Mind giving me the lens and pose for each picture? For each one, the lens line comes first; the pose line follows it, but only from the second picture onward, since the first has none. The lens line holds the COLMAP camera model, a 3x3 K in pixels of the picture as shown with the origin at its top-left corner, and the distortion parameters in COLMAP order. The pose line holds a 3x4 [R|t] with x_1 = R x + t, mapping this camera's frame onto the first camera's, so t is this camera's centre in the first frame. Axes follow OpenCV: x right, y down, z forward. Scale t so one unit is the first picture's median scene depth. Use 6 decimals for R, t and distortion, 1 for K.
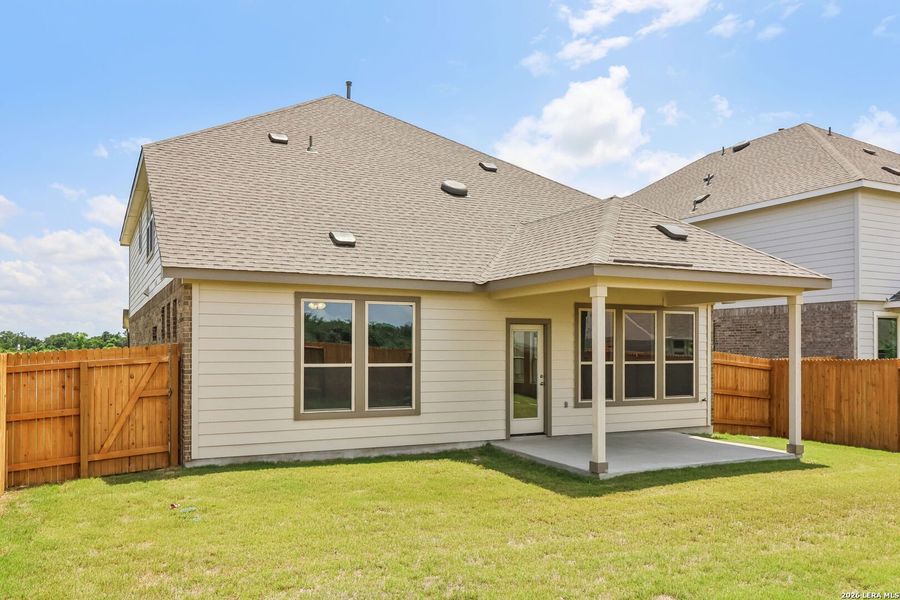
lens RADIAL K [[704.5, 0, 449.4], [0, 704.5, 342.5], [0, 0, 1]] dist [-0.000090, -0.000303]
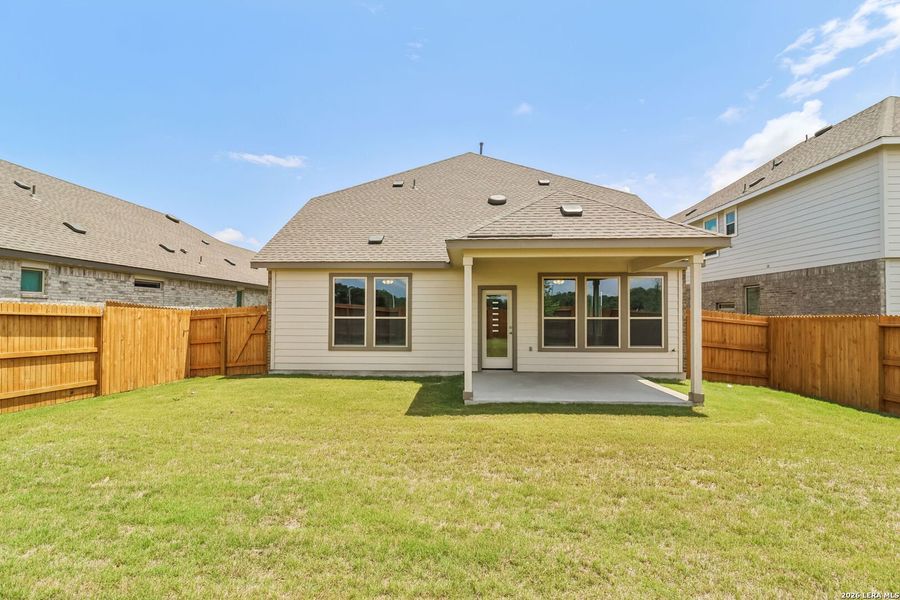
lens RADIAL K [[424.3, 0, 450.0], [0, 424.3, 300.0], [0, 0, 1]] dist [-0.000811, 0.000214]
pose [[0.871960, -0.016179, -0.489309, 0.478762], [0.004966, 0.999695, -0.024206, 0.015917], [0.489551, 0.018677, 0.871775, 0.246097]]
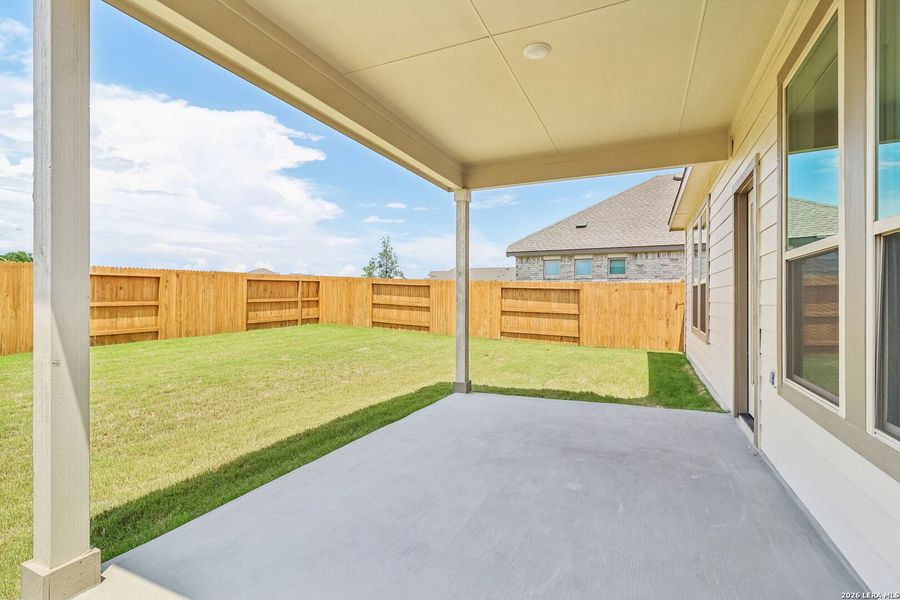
lens RADIAL K [[418.3, 0, 450.0], [0, 418.3, 300.0], [0, 0, 1]] dist [-0.000490, 0.000140]
pose [[-0.781509, -0.002462, -0.623890, 0.477540], [0.002260, 0.999974, -0.006777, 0.055840], [0.623890, -0.006706, -0.781483, 1.184687]]
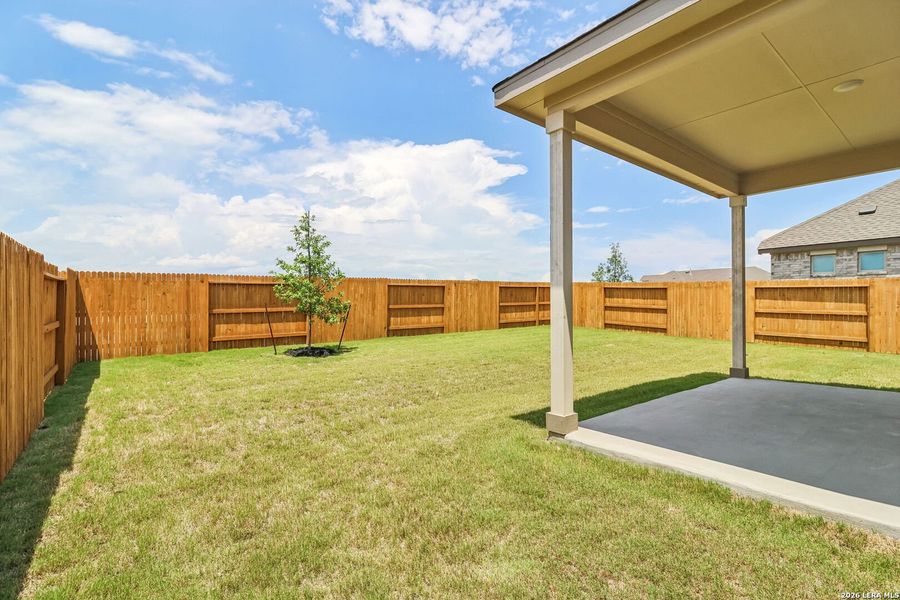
lens RADIAL K [[418.3, 0, 450.0], [0, 418.3, 300.0], [0, 0, 1]] dist [-0.000490, 0.000140]
pose [[-0.978275, -0.001017, -0.207307, 0.633131], [0.004883, 0.999597, -0.027946, 0.071778], [0.207252, -0.028352, -0.977877, 1.260557]]
